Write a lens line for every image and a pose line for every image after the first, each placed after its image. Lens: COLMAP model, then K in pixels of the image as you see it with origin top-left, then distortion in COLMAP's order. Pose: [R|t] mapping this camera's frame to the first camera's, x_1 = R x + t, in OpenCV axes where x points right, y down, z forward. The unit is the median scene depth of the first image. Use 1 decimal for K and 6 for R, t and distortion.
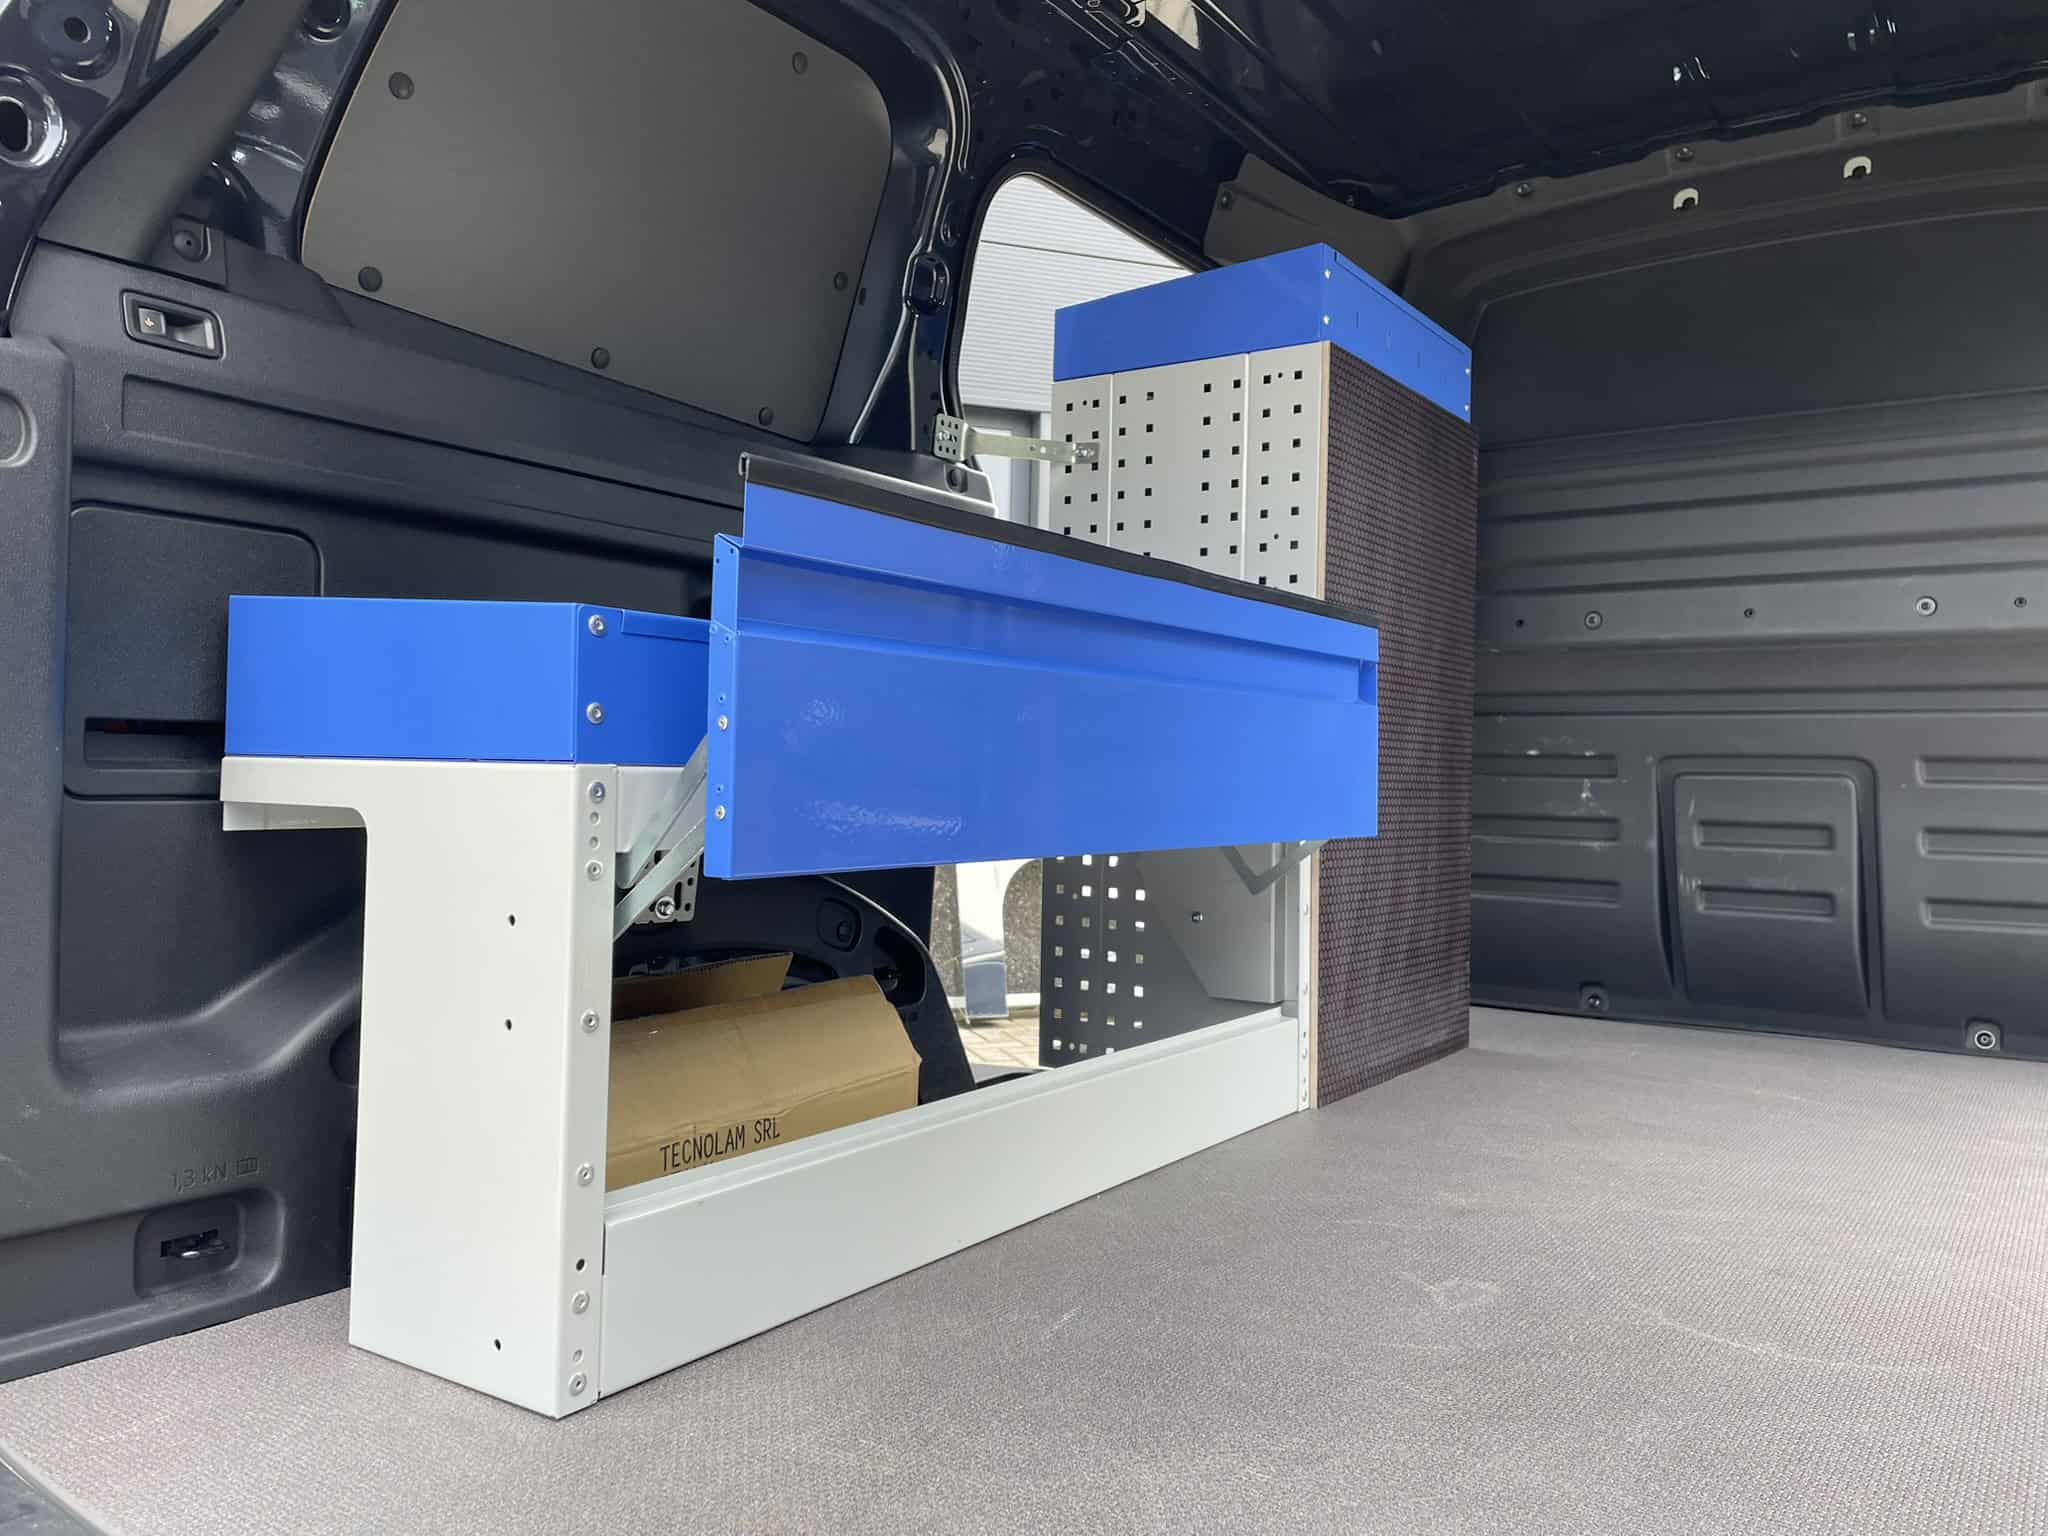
lens RADIAL K [[1547.3, 0, 1034.9], [0, 1547.3, 756.1], [0, 0, 1]] dist [0.096242, -0.130636]
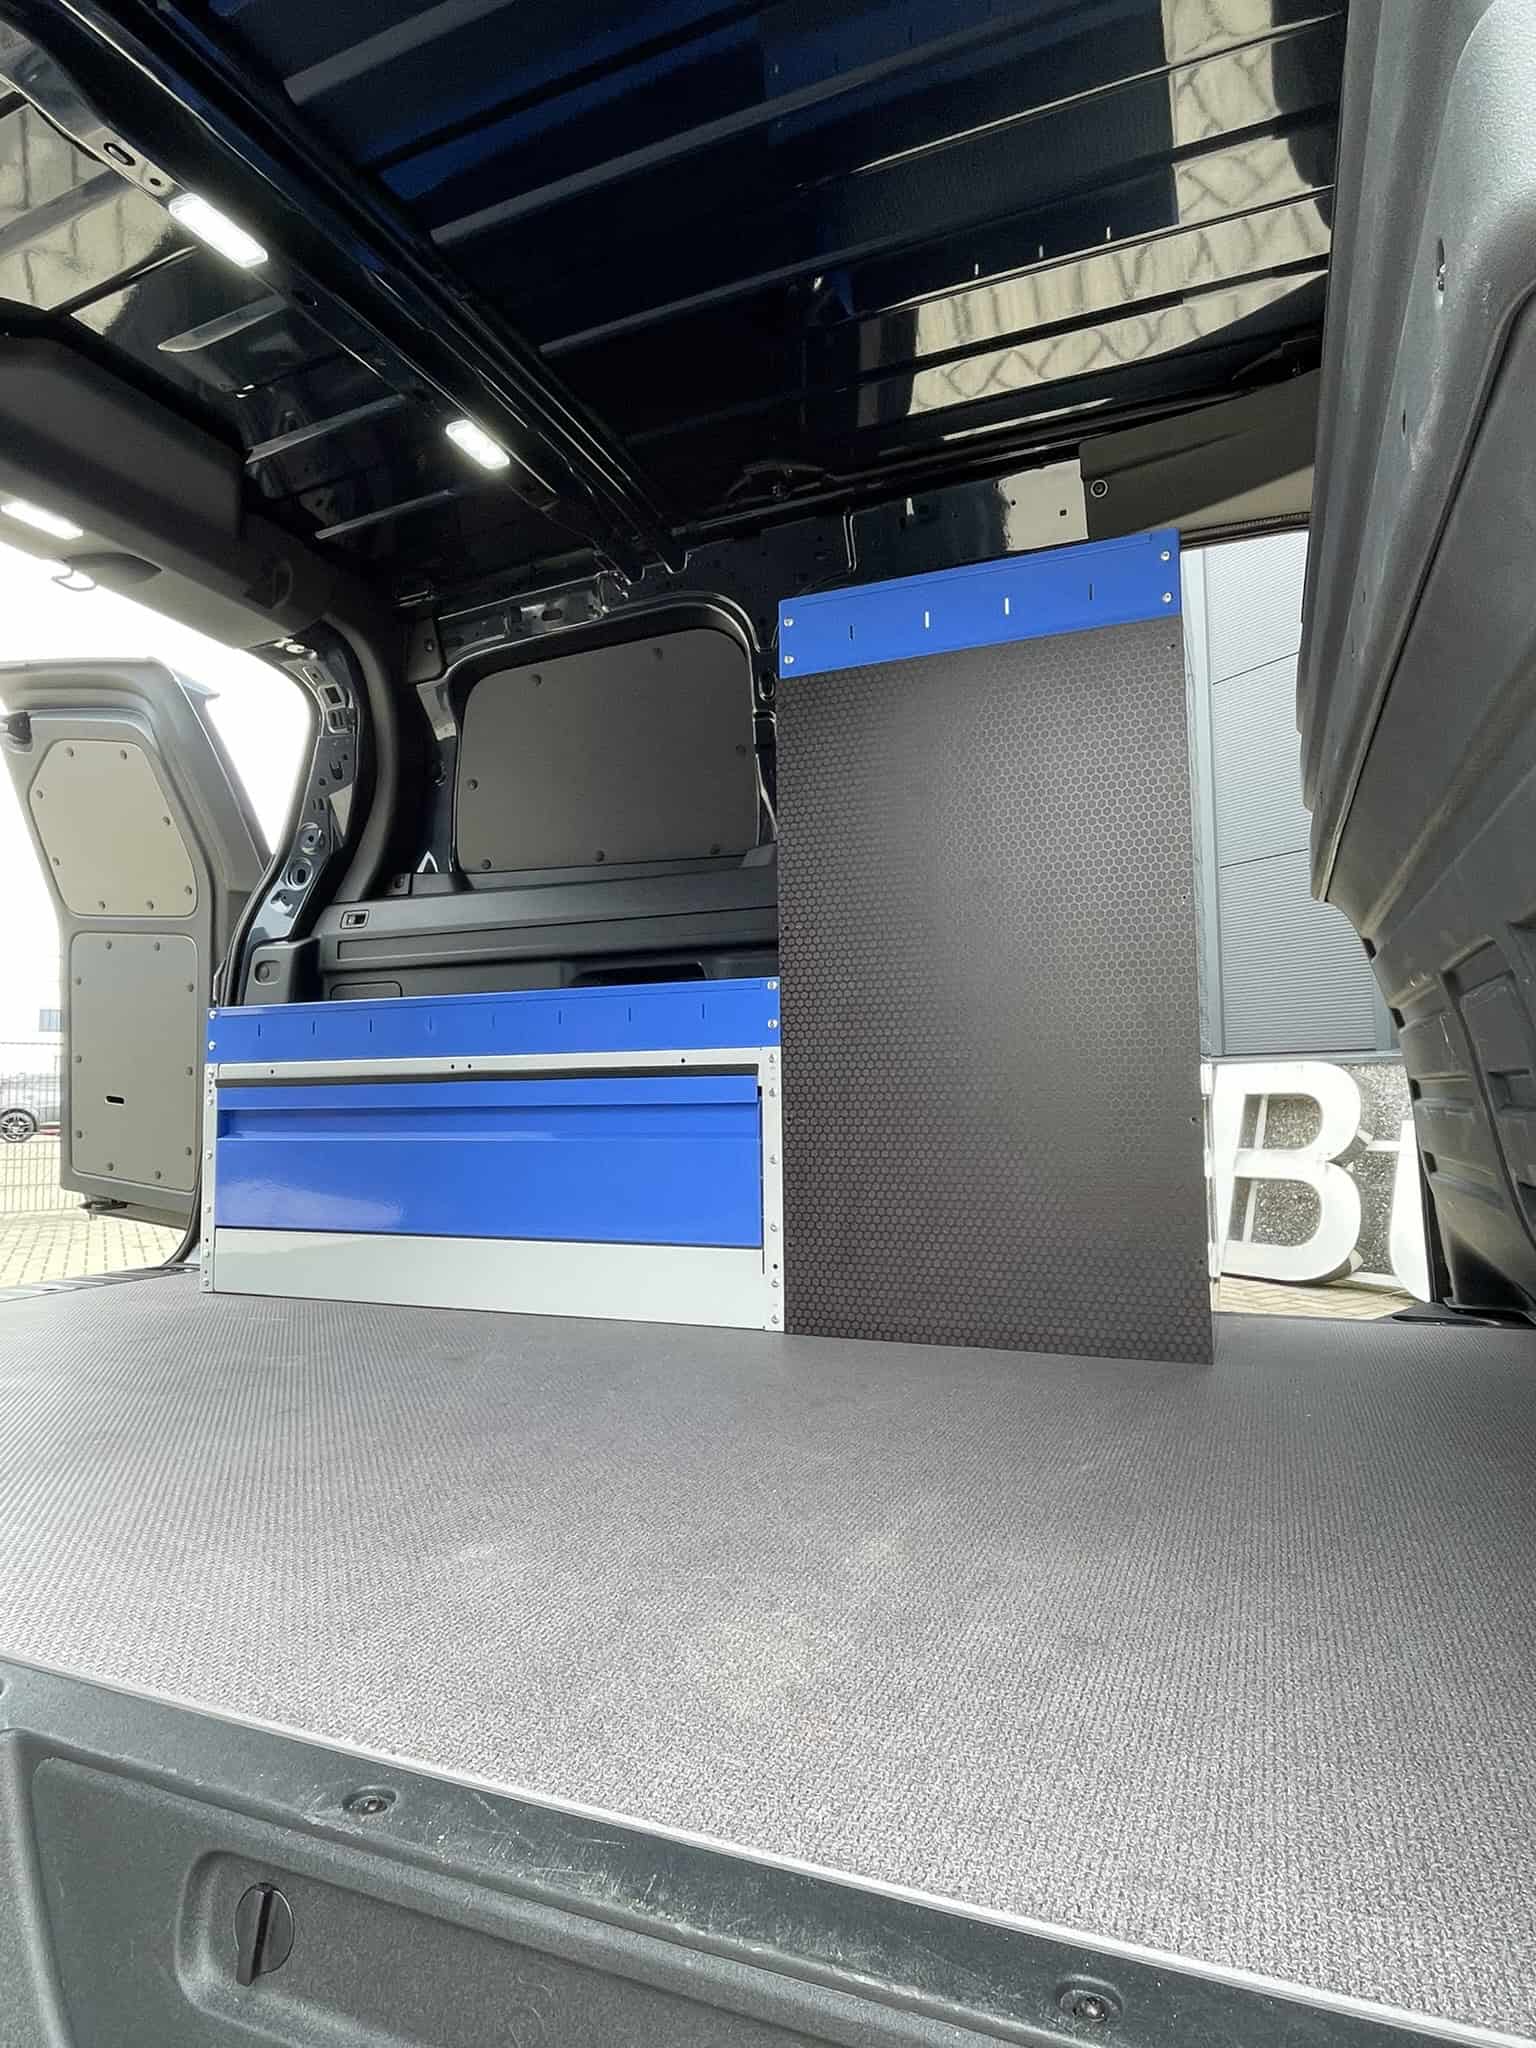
lens RADIAL K [[1170.3, 0, 762.2], [0, 1170.3, 1013.7], [0, 0, 1]] dist [0.003105, -0.005357]
pose [[0.192085, -0.085269, -0.977667, 0.996044], [0.031536, 0.996240, -0.080693, 0.058625], [0.980872, -0.015331, 0.194052, 0.788520]]
